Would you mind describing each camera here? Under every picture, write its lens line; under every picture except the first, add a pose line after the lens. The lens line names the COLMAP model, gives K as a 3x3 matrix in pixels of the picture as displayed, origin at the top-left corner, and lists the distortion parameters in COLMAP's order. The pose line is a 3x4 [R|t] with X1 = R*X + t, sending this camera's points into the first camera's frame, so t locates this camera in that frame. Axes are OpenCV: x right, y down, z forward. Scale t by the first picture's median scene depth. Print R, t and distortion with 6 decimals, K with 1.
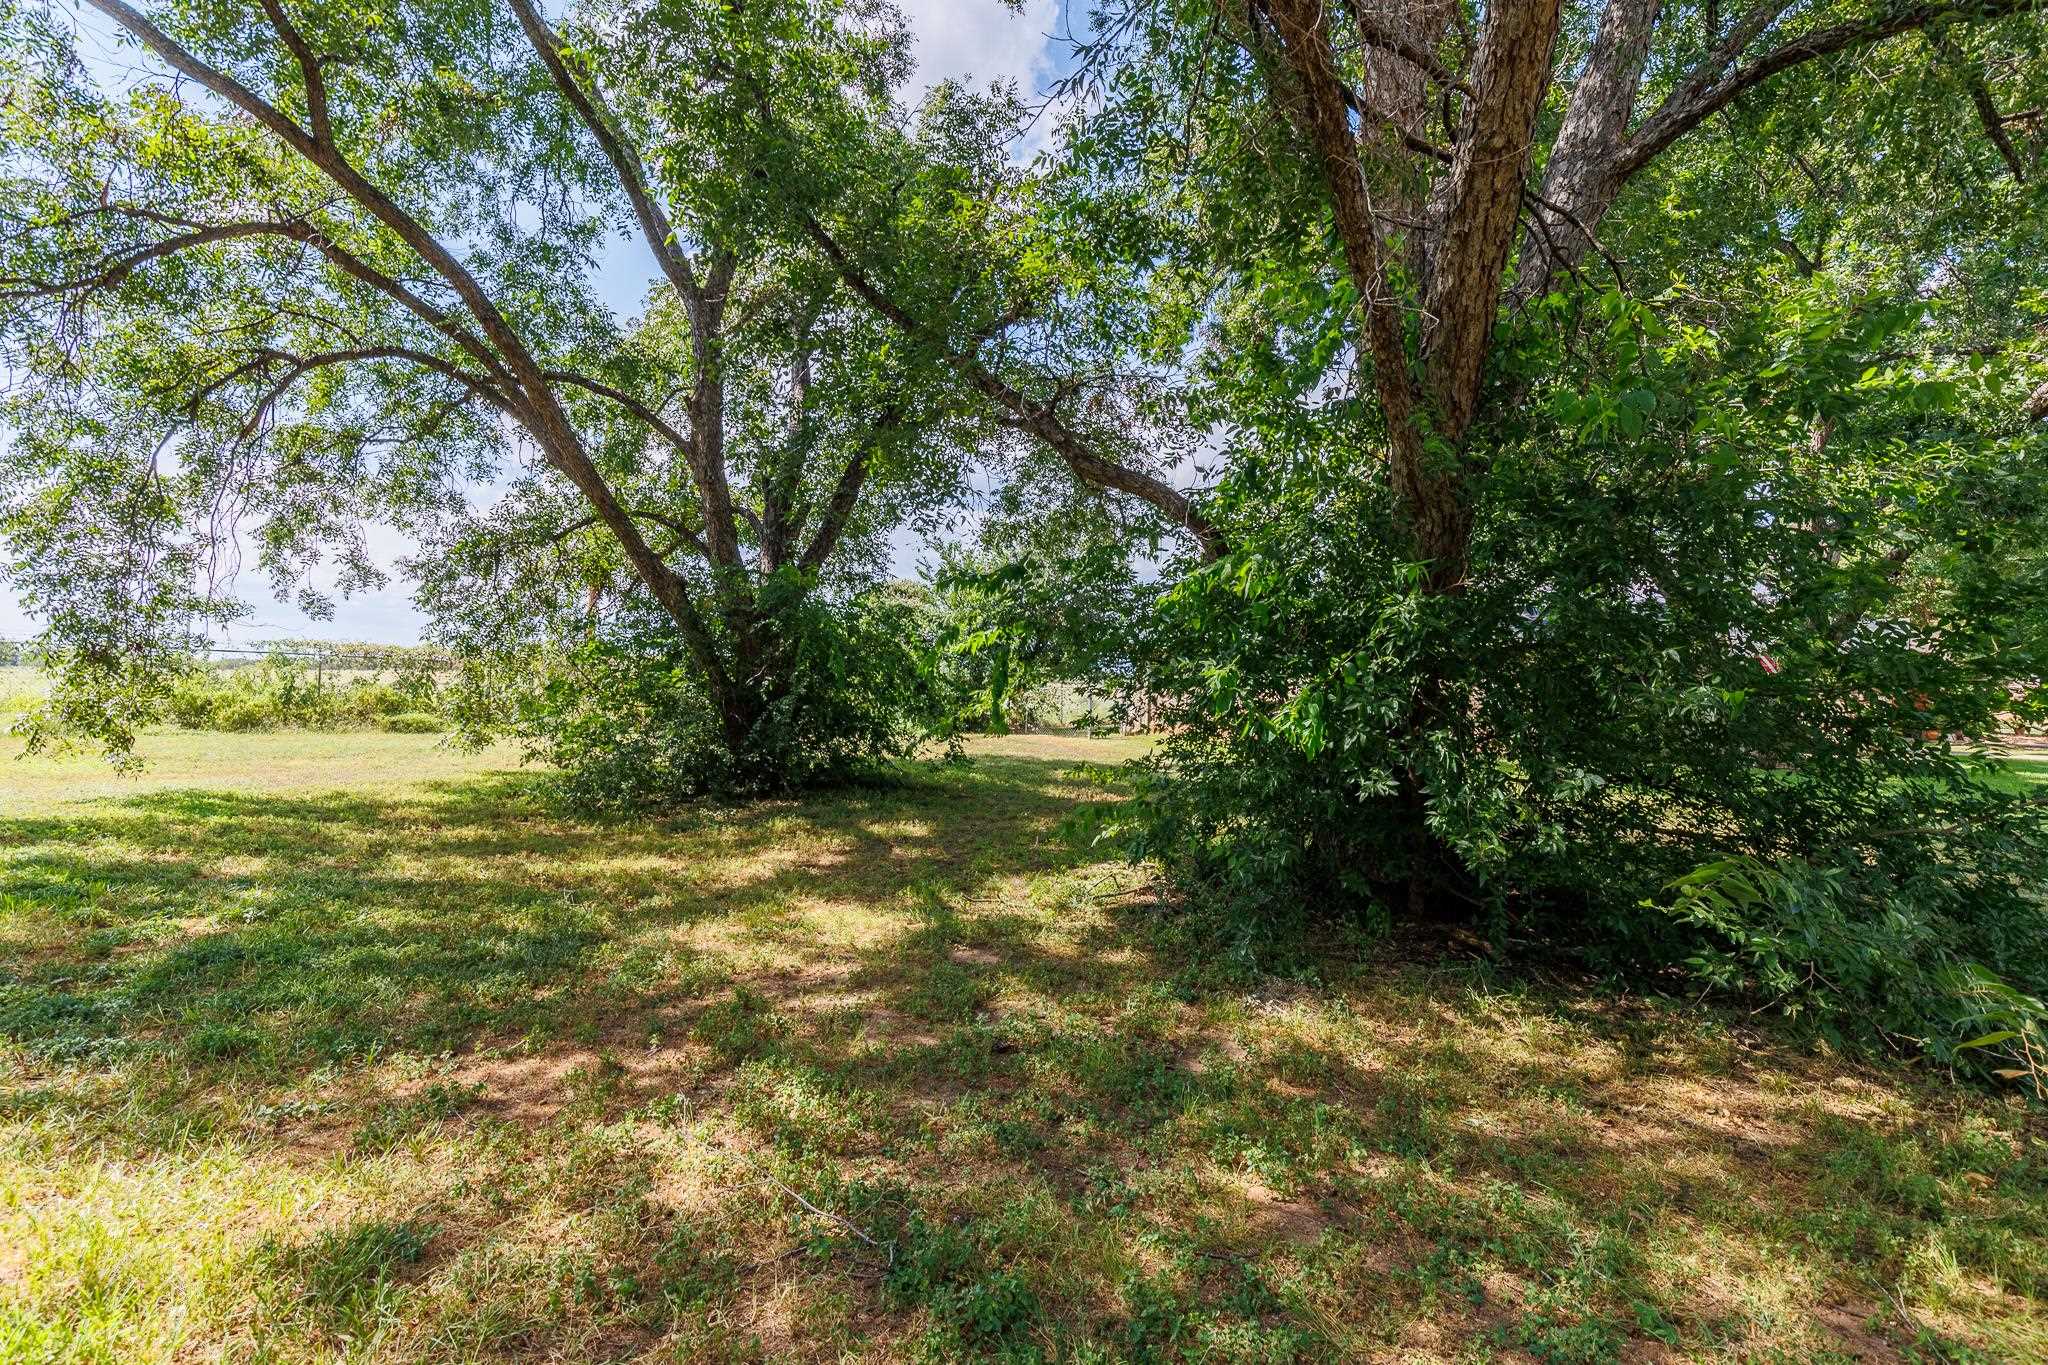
lens RADIAL K [[949.6, 0, 1026.1], [0, 949.6, 679.7], [0, 0, 1]] dist [0.013436, 0.000426]
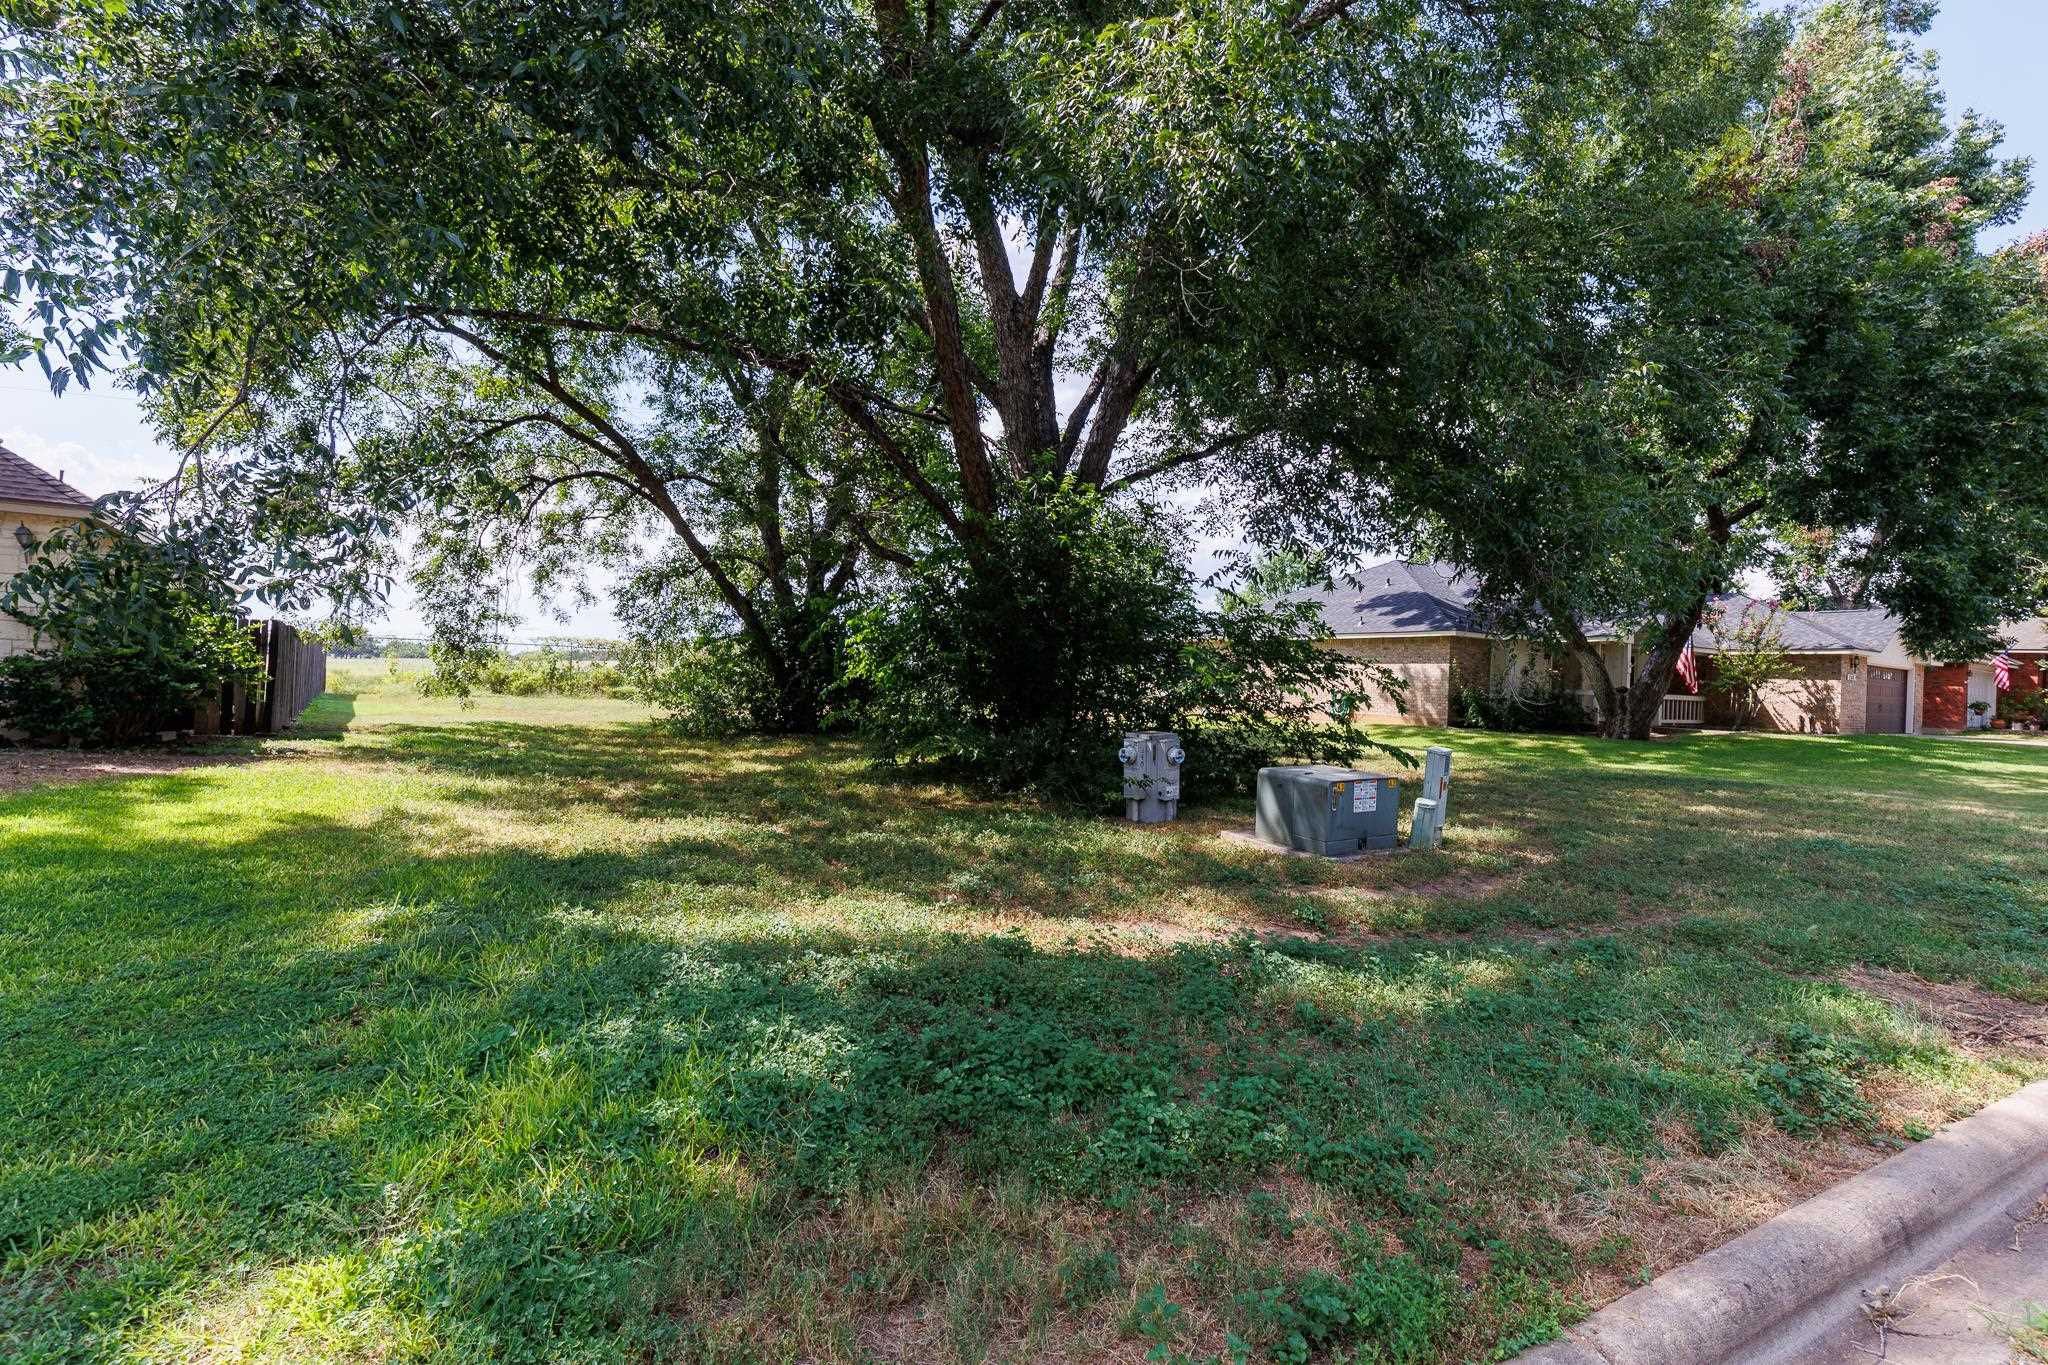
lens RADIAL K [[949.6, 0, 1019.3], [0, 949.6, 677.0], [0, 0, 1]] dist [0.013436, 0.000426]
pose [[0.976434, 0.003997, -0.215777, 0.429073], [-0.003156, 0.999986, 0.004242, 0.019918], [0.215791, -0.003461, 0.976433, -0.485866]]
